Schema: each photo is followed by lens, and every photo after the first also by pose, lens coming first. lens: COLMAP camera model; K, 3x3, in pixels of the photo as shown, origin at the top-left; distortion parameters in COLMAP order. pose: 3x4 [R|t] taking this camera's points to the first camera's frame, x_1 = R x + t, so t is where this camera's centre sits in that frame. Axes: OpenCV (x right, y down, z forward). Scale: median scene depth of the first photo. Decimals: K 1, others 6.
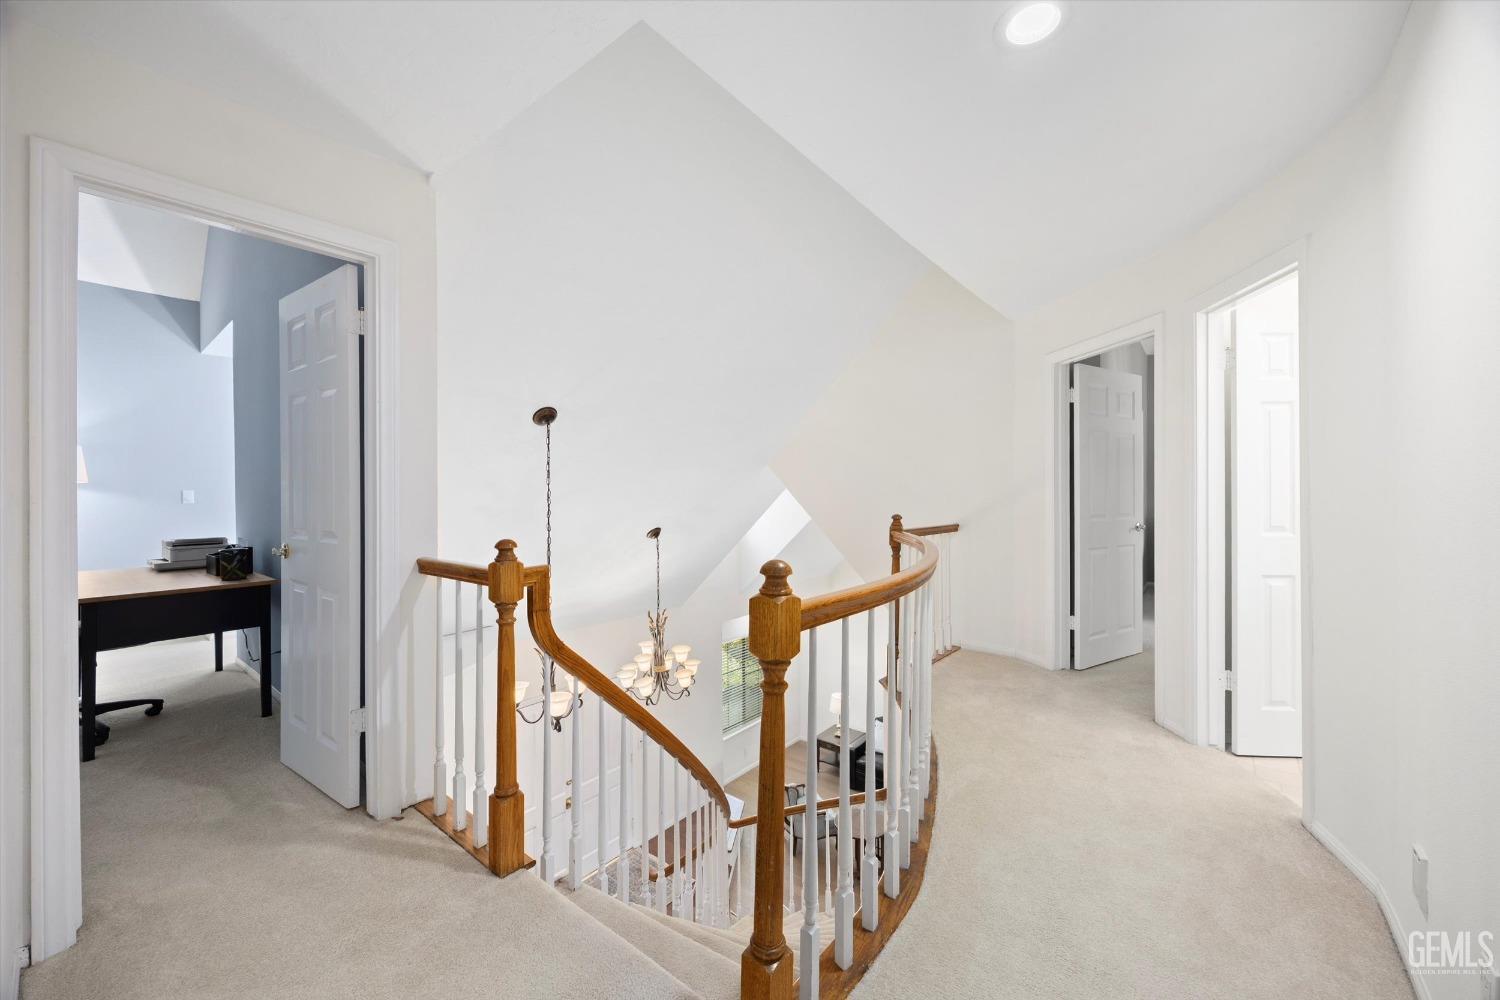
lens RADIAL K [[573.1, 0, 750.0], [0, 573.1, 500.0], [0, 0, 1]] dist [0.000251, 0.000034]
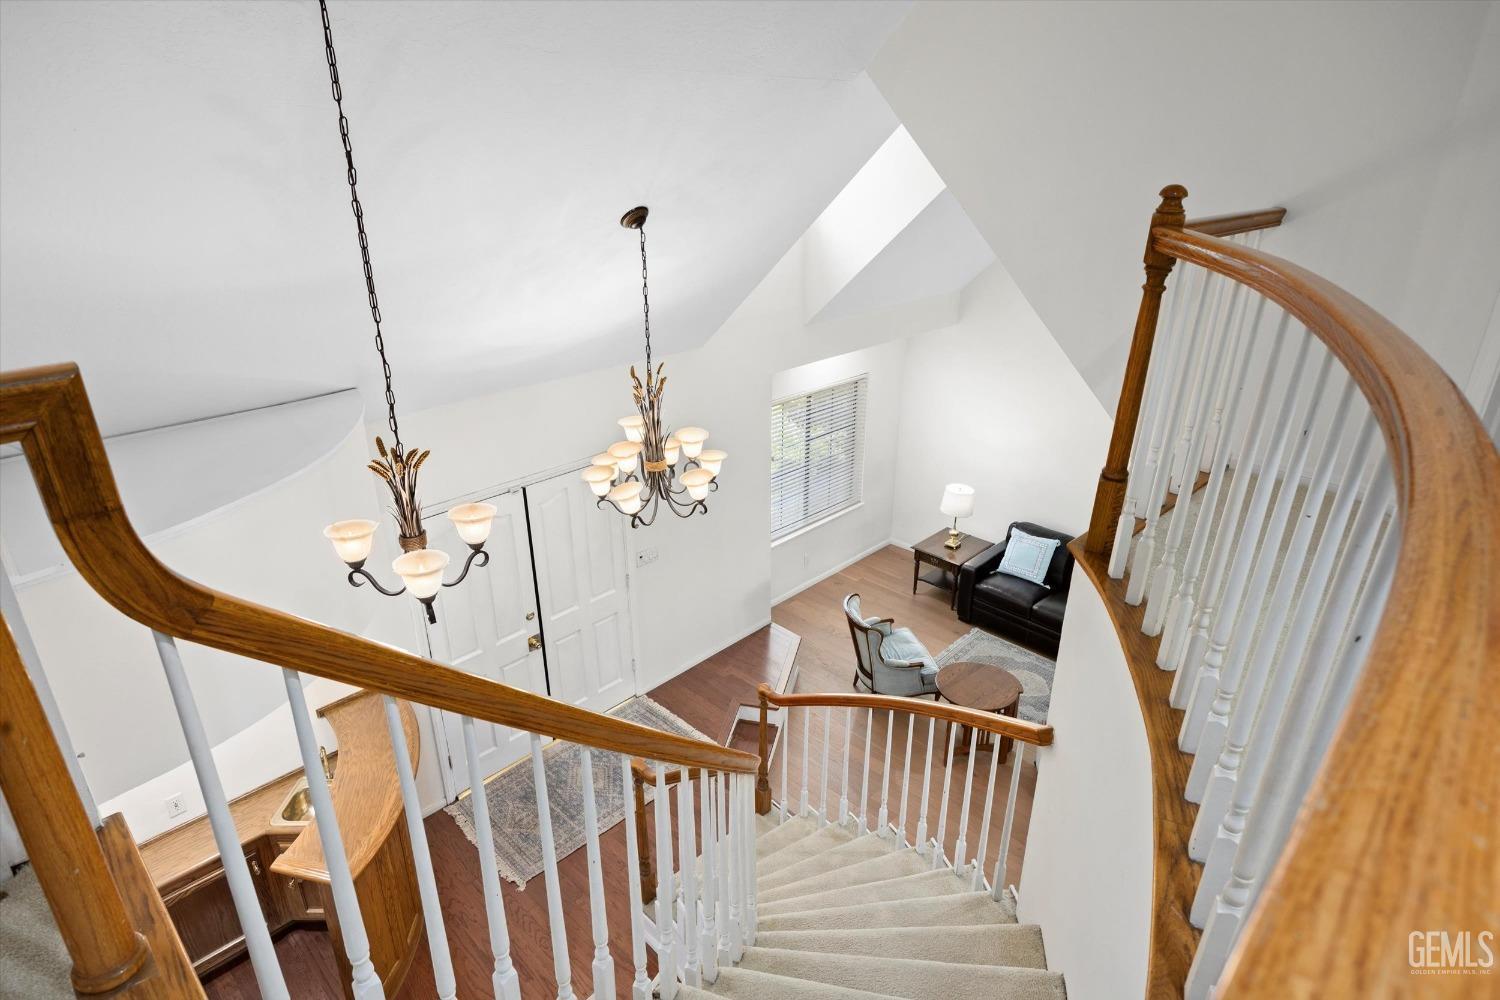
lens RADIAL K [[841.2, 0, 750.0], [0, 841.2, 500.0], [0, 0, 1]] dist [0.003209, 0.000935]
pose [[0.995789, 0.041944, -0.081513, 0.006915], [-0.007824, 0.924825, 0.380312, 0.004602], [0.091337, -0.378073, 0.921259, 0.218944]]
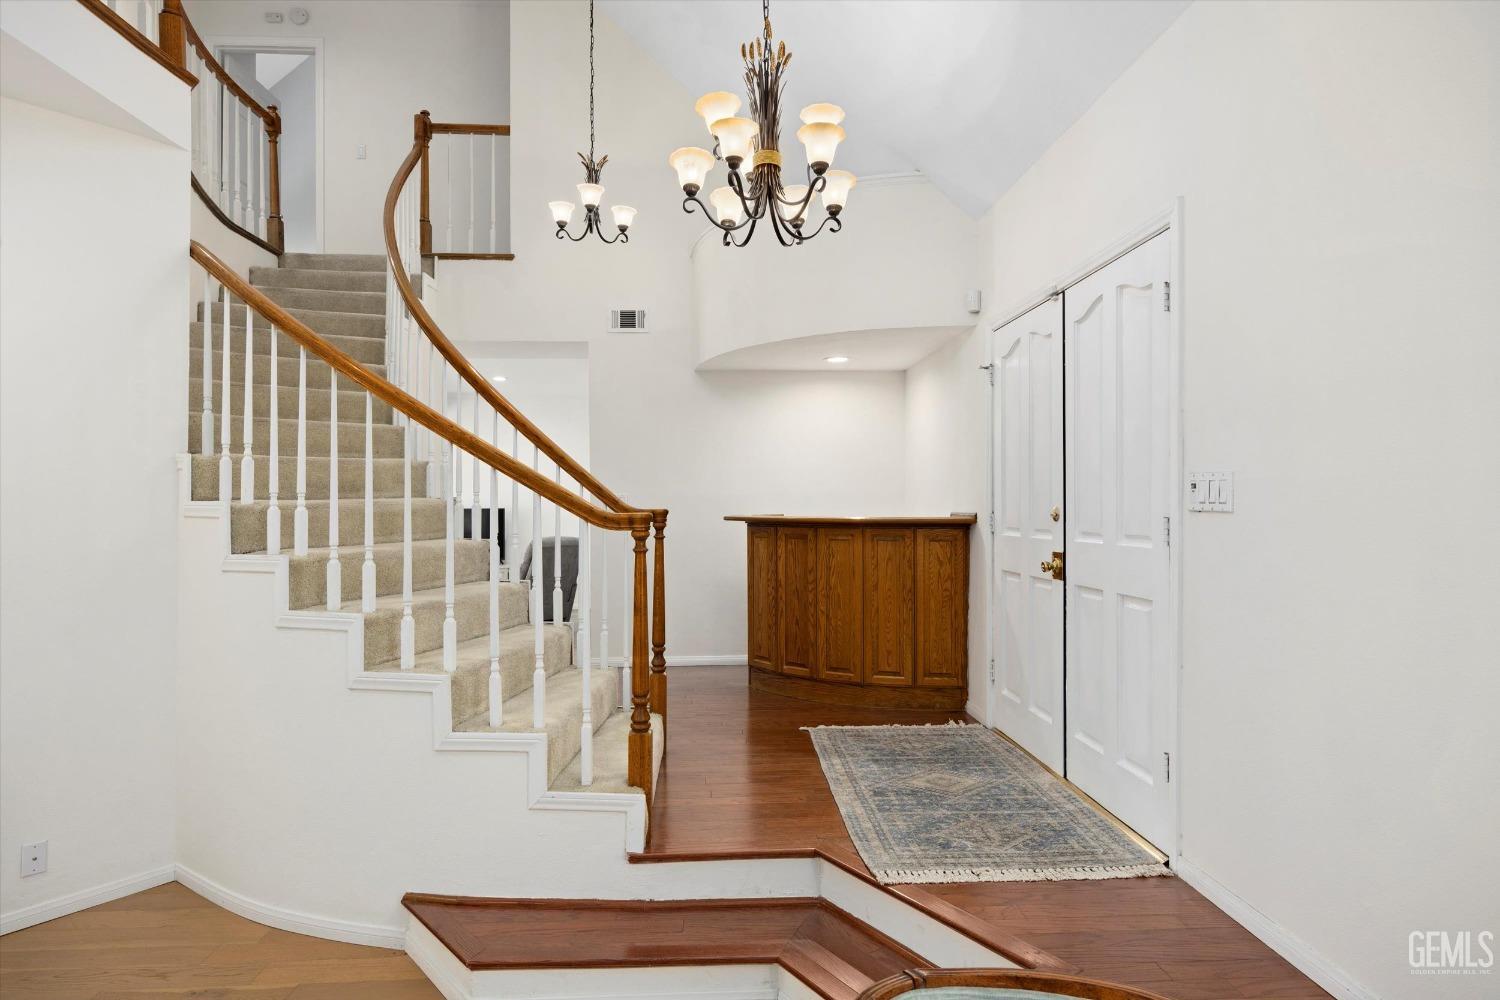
lens RADIAL K [[813.7, 0, 735.2], [0, 813.7, 500.0], [0, 0, 1]] dist [0.000798, -0.000180]
pose [[-0.755093, 0.007559, -0.655574, 0.257773], [0.007690, 0.999967, 0.002672, 0.540964], [0.655573, -0.003024, -0.755126, 1.449952]]
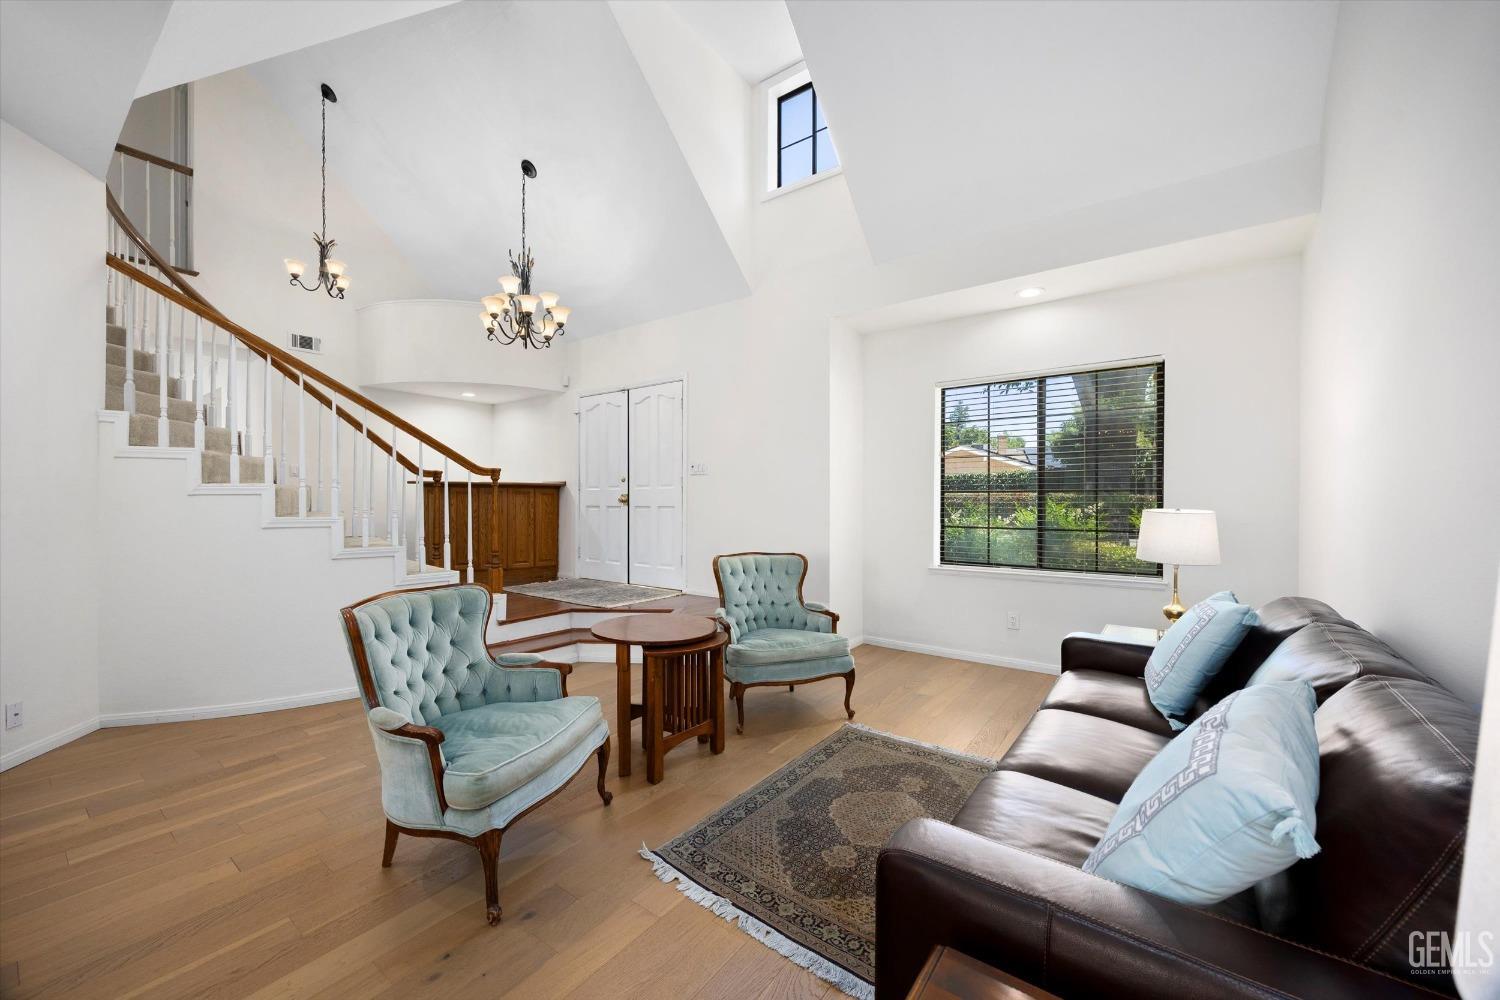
lens RADIAL K [[573.1, 0, 750.0], [0, 573.1, 500.0], [0, 0, 1]] dist [0.000251, 0.000034]
pose [[0.032860, 0.006895, -0.999436, 0.773640], [-0.007201, 0.999952, 0.006662, 0.587569], [0.999434, 0.006978, 0.032908, 1.341488]]
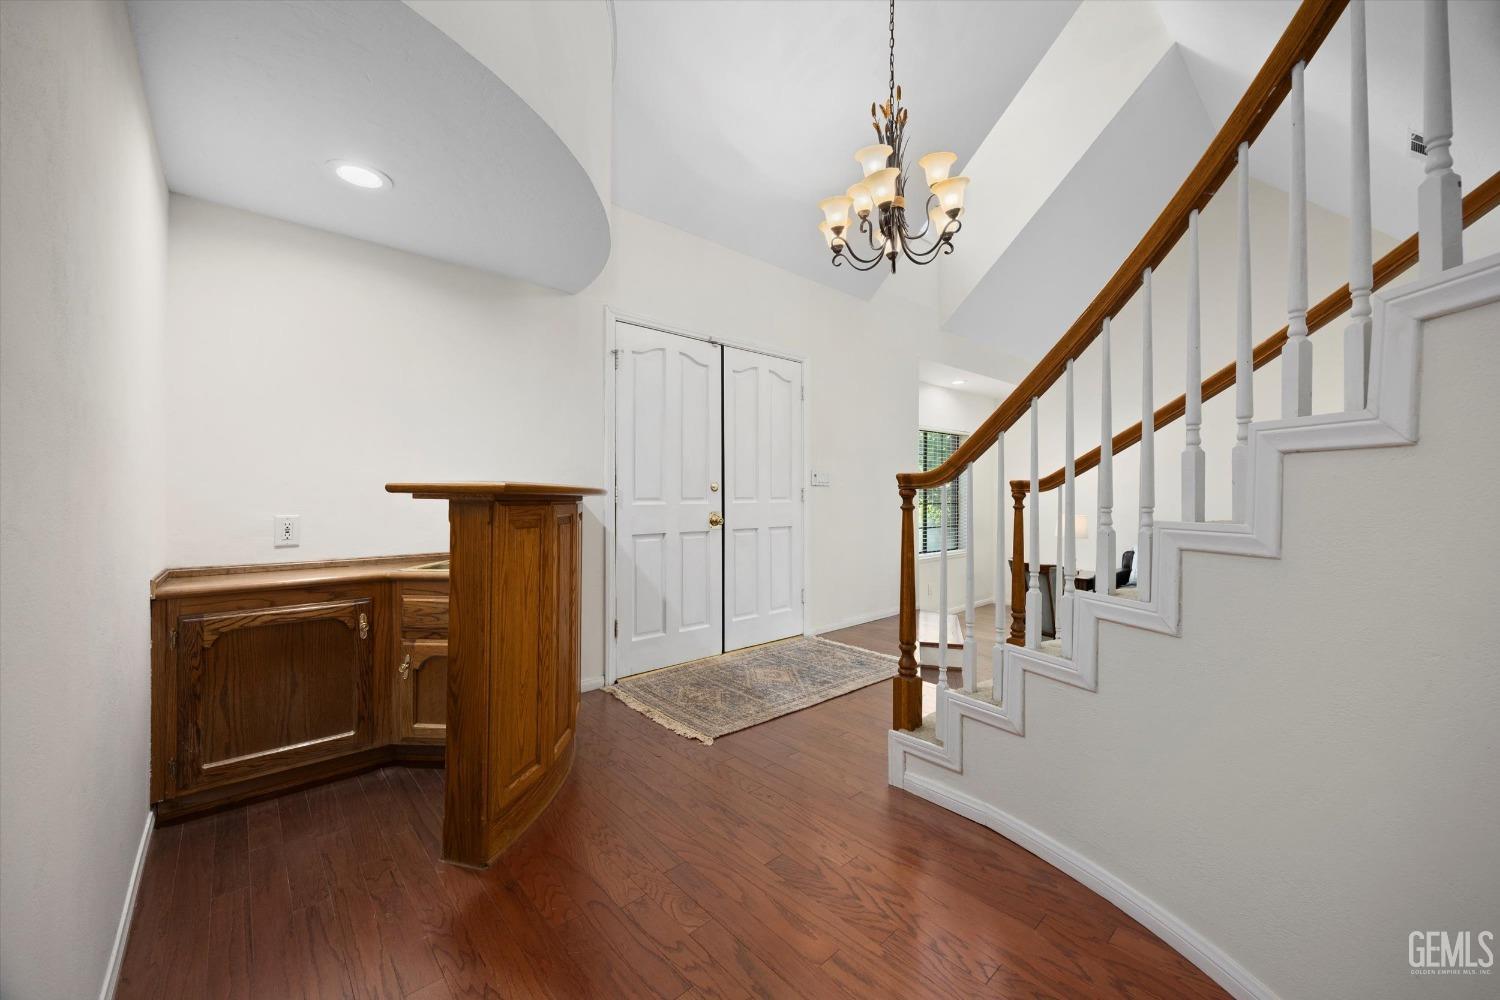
lens RADIAL K [[573.1, 0, 750.0], [0, 573.1, 500.0], [0, 0, 1]] dist [0.000251, 0.000034]
pose [[0.987147, 0.013404, -0.159252, -0.202127], [-0.012997, 0.999909, 0.003600, 0.568429], [0.159286, -0.001484, 0.987231, 0.452602]]
